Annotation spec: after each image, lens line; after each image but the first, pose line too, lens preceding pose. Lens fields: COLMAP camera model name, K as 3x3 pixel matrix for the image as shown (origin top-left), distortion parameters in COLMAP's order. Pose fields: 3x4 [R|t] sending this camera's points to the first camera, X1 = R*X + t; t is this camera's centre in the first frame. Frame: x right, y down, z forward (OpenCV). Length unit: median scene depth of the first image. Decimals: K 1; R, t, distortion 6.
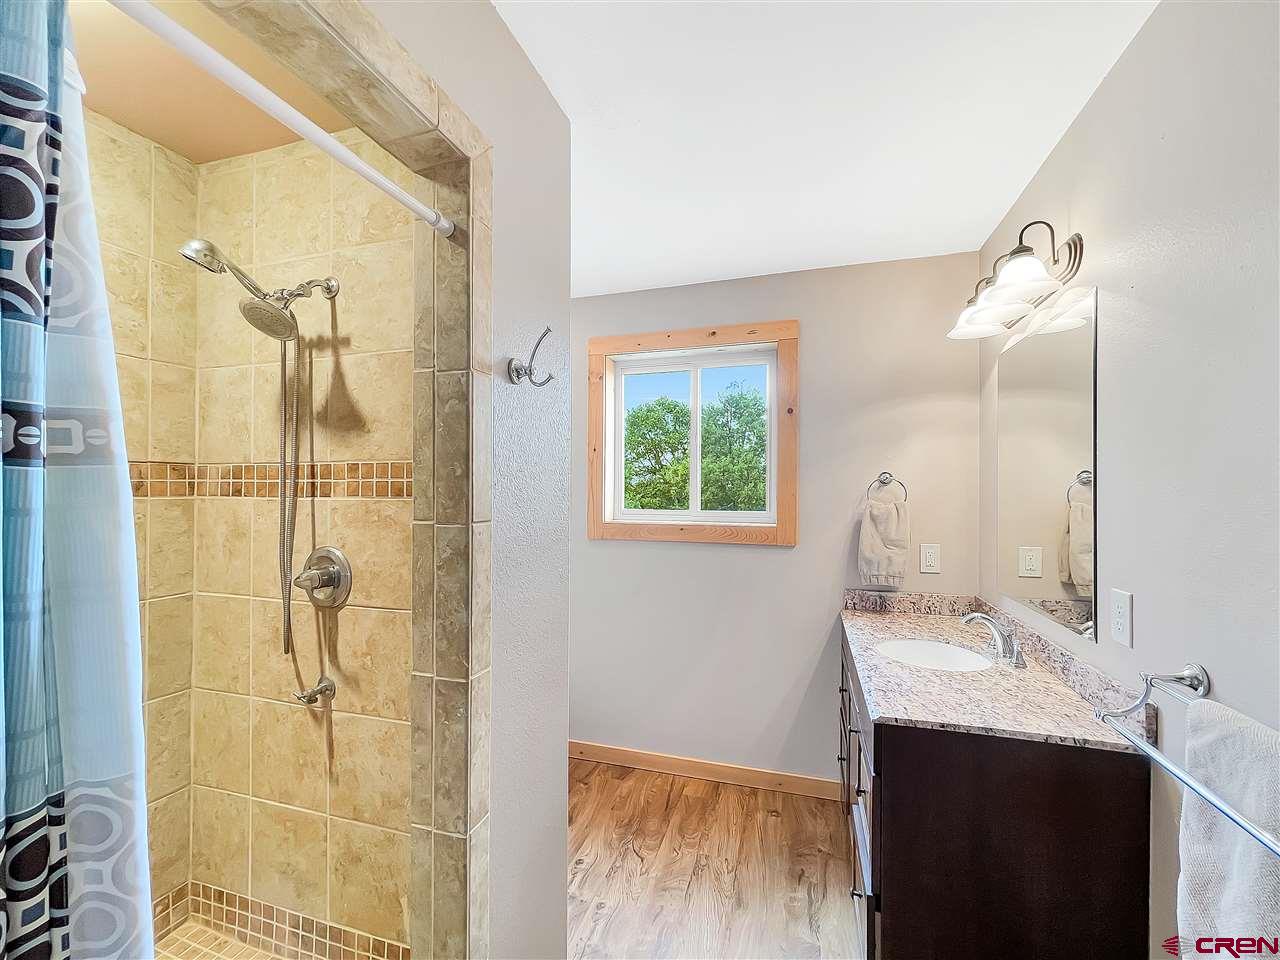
lens RADIAL K [[559.6, 0, 632.2], [0, 559.6, 488.1], [0, 0, 1]] dist [-0.000629, 0.000317]
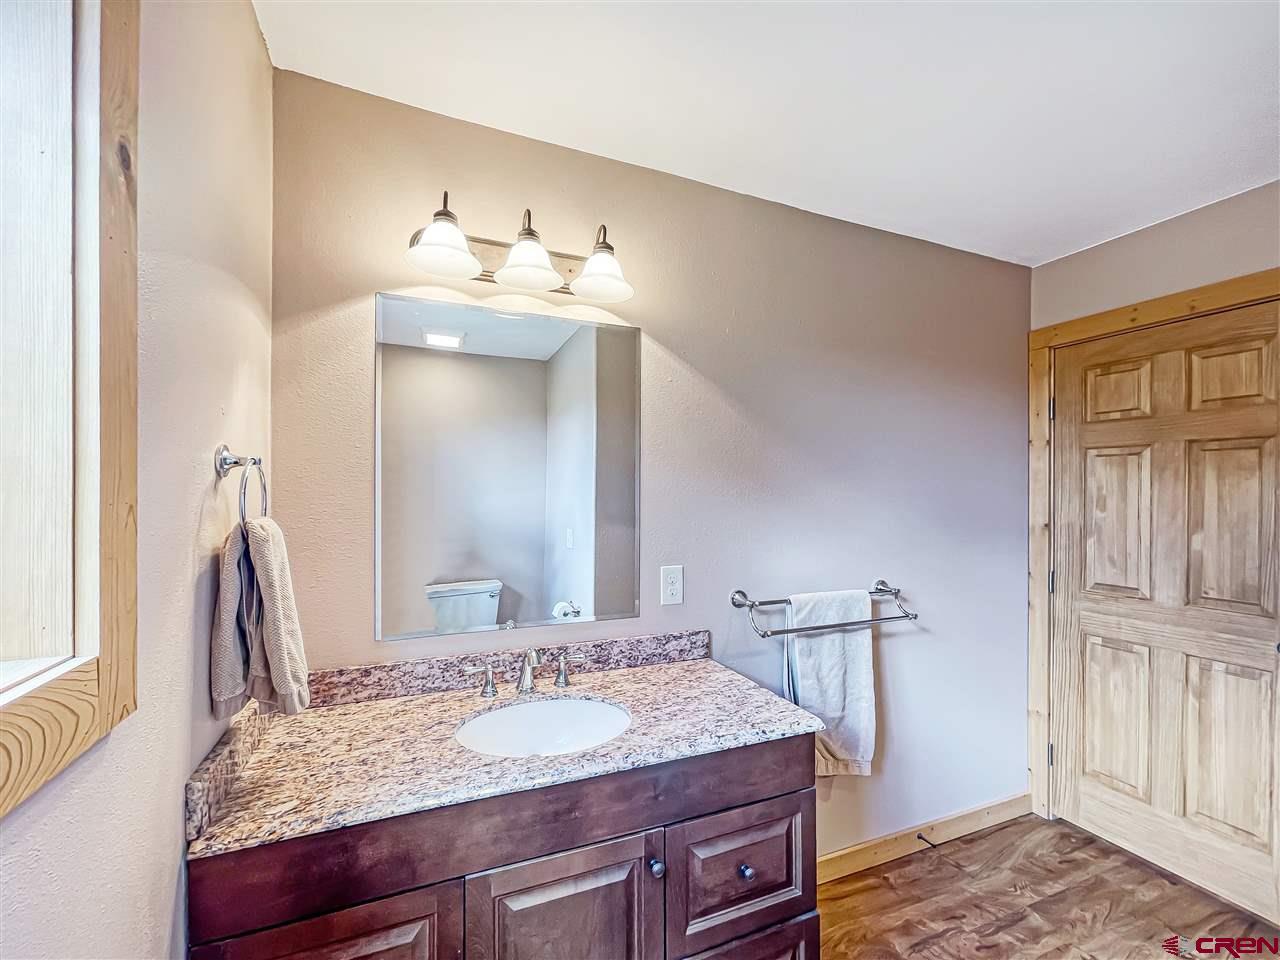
lens RADIAL K [[536.8, 0, 637.0], [0, 536.8, 492.5], [0, 0, 1]] dist [-0.001852, 0.000055]
pose [[-0.650019, -0.004541, 0.759905, -0.031517], [-0.009094, 0.999957, -0.001804, 0.004778], [-0.759864, -0.008084, -0.650032, 0.920722]]
